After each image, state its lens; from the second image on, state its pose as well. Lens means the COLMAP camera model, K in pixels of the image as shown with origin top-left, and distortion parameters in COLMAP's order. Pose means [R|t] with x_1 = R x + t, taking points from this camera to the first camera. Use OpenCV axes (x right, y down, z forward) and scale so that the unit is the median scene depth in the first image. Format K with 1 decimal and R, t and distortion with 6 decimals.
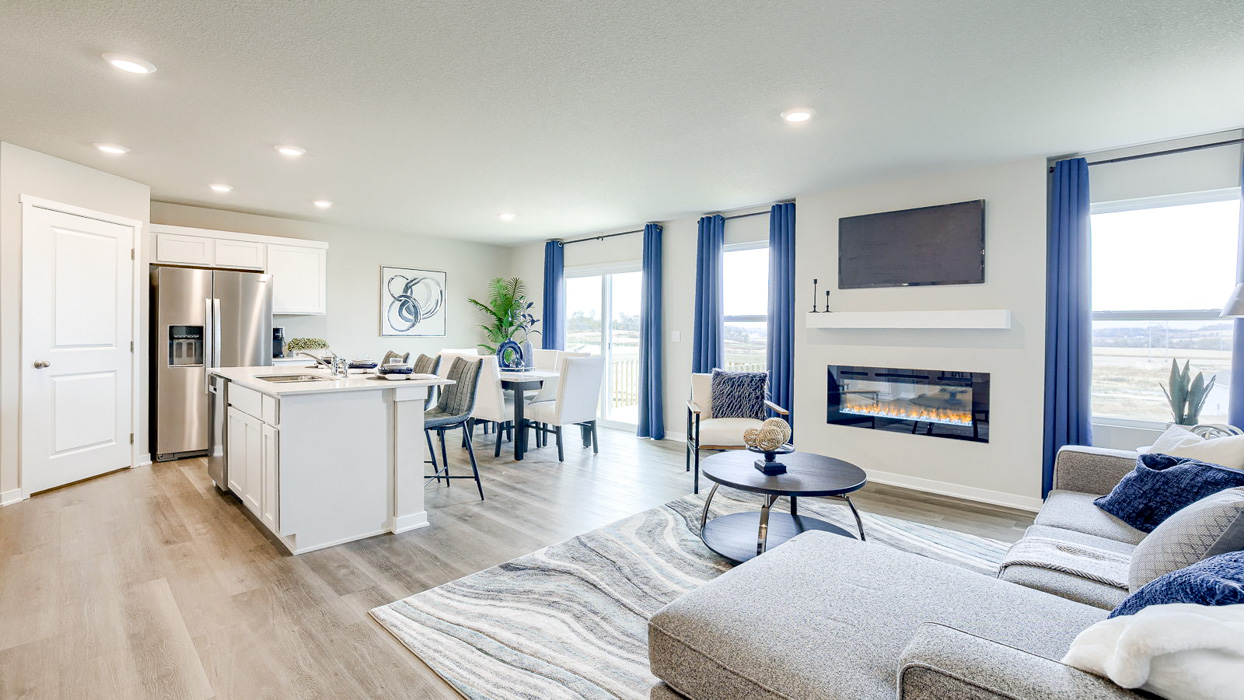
lens RADIAL K [[565.9, 0, 622.0], [0, 565.9, 350.0], [0, 0, 1]] dist [-0.027603, 0.017425]
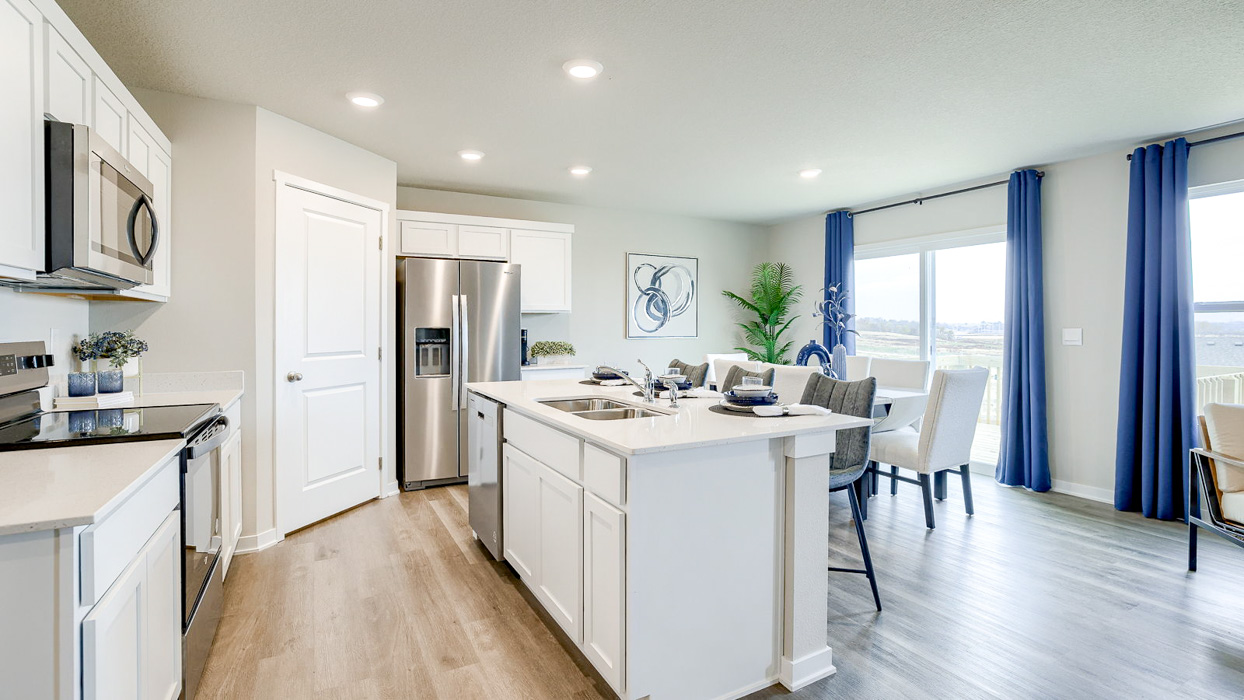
lens RADIAL K [[565.9, 0, 622.0], [0, 565.9, 350.0], [0, 0, 1]] dist [-0.027603, 0.017425]
pose [[0.959953, 0.000374, -0.280161, -0.249328], [0.000536, 0.999995, 0.003170, -0.012045], [0.280160, -0.003193, 0.959948, 0.249664]]
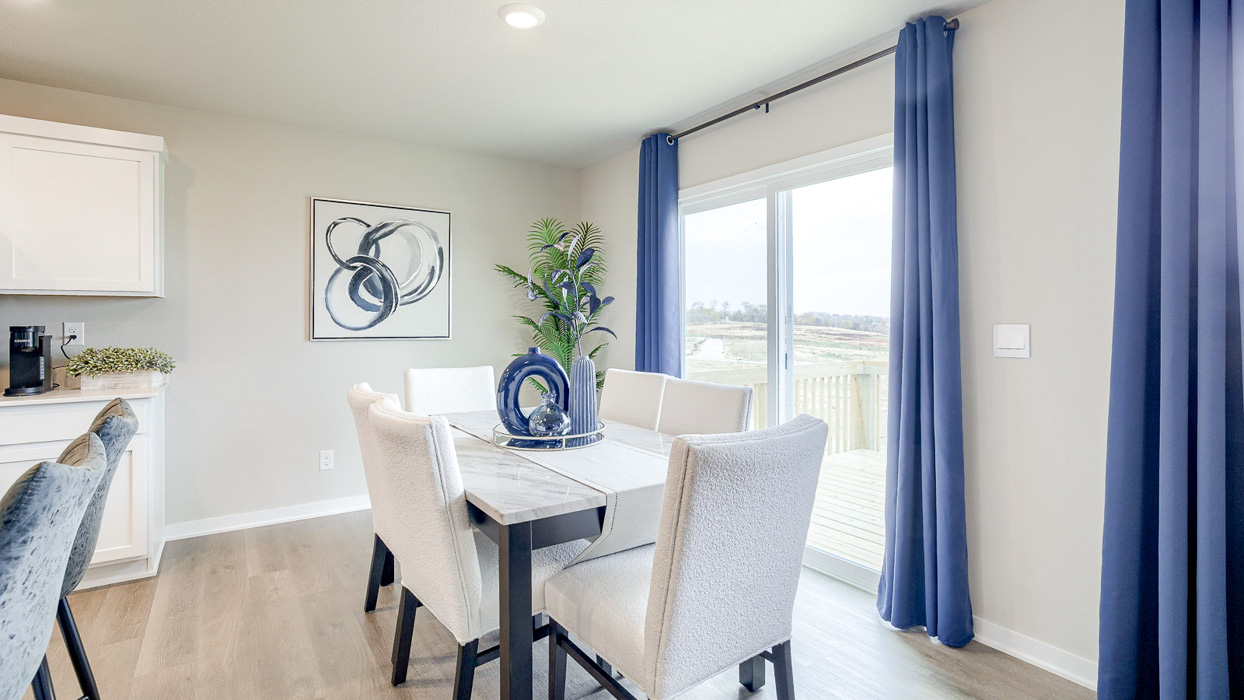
lens RADIAL K [[586.4, 0, 626.5], [0, 586.4, 342.5], [0, 0, 1]] dist [-0.000684, 0.000132]
pose [[0.980703, -0.002181, -0.195492, -0.068430], [0.002122, 0.999998, -0.000513, -0.026389], [0.195493, 0.000088, 0.980705, 0.674670]]
